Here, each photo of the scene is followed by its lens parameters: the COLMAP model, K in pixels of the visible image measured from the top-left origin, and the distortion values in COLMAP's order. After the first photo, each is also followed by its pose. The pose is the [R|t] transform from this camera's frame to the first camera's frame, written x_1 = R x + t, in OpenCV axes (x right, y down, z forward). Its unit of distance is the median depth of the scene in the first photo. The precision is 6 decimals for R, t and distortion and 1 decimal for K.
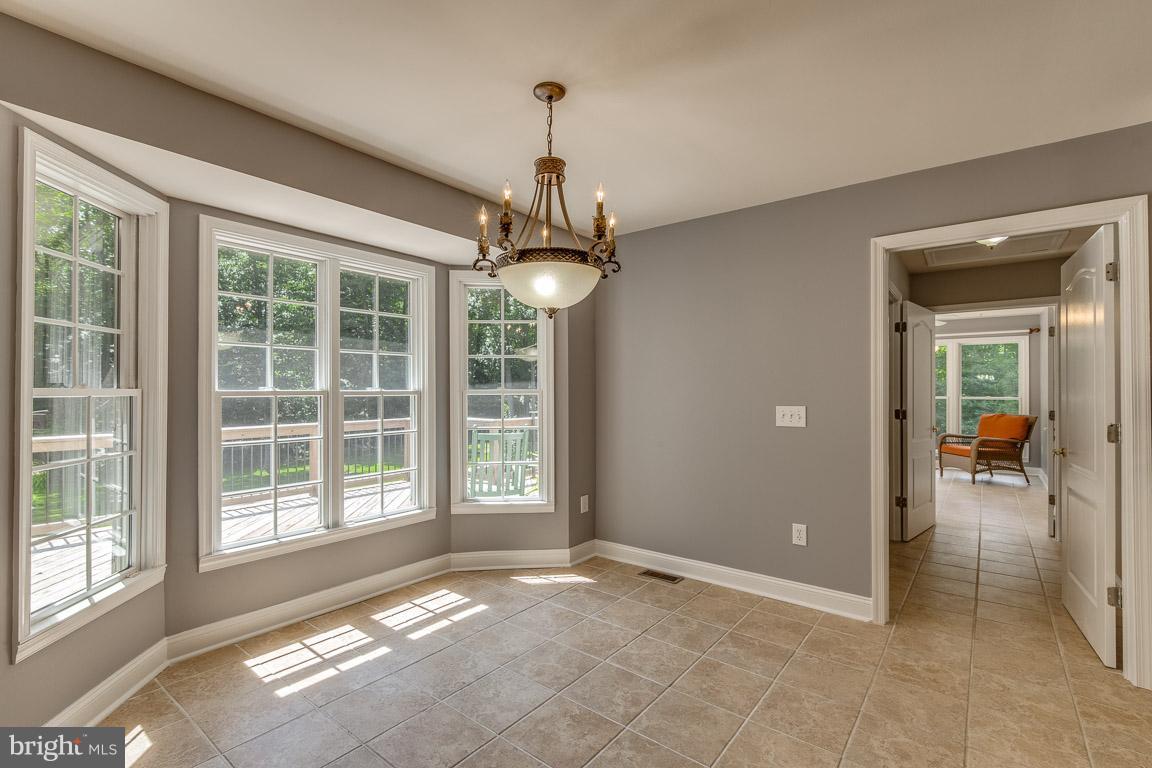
lens RADIAL K [[525.6, 0, 570.5], [0, 525.6, 390.7], [0, 0, 1]] dist [-0.001033, -0.000570]
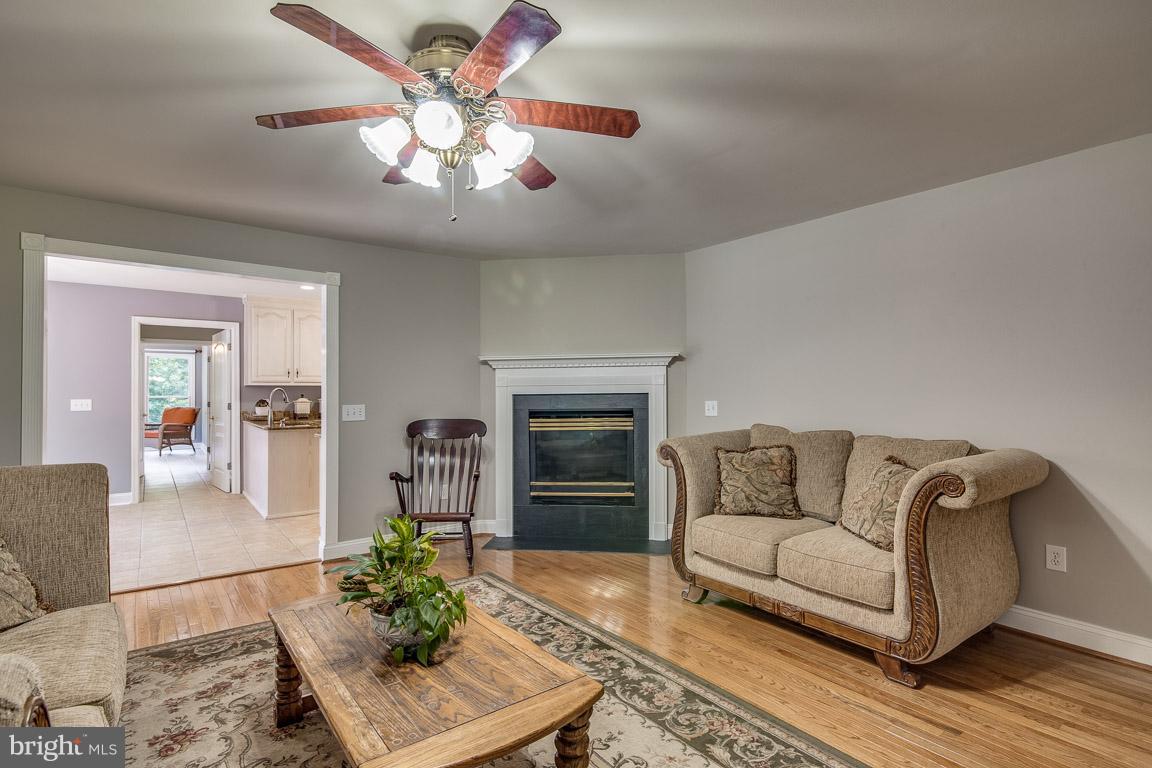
lens RADIAL K [[555.8, 0, 584.3], [0, 555.8, 388.6], [0, 0, 1]] dist [-0.017294, -0.000148]
pose [[0.226784, 0.004051, 0.973937, -0.421514], [0.001674, 0.999988, -0.004549, 0.001417], [-0.973944, 0.002662, 0.226774, -0.455415]]
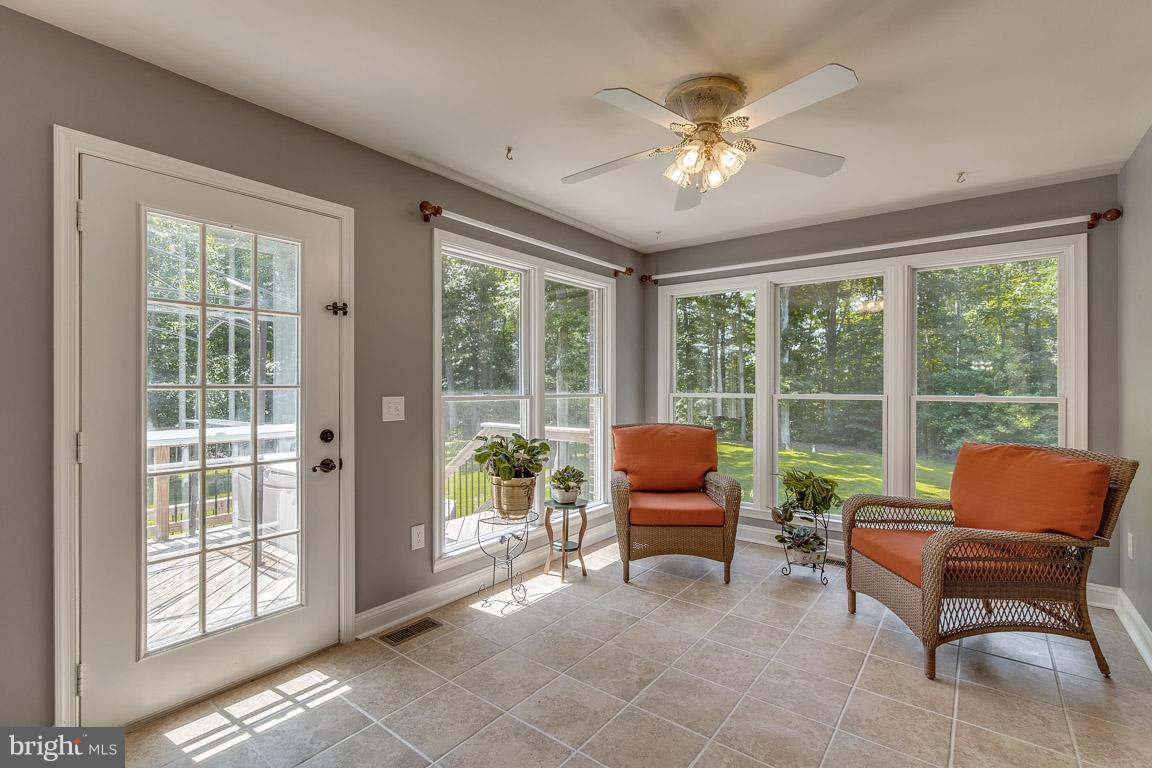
lens RADIAL K [[525.6, 0, 570.5], [0, 525.6, 390.7], [0, 0, 1]] dist [-0.001033, -0.000570]
pose [[0.999987, -0.003714, 0.003471, 0.556932], [0.003685, 0.999958, 0.008396, 0.003900], [-0.003502, -0.008384, 0.999959, 0.694321]]
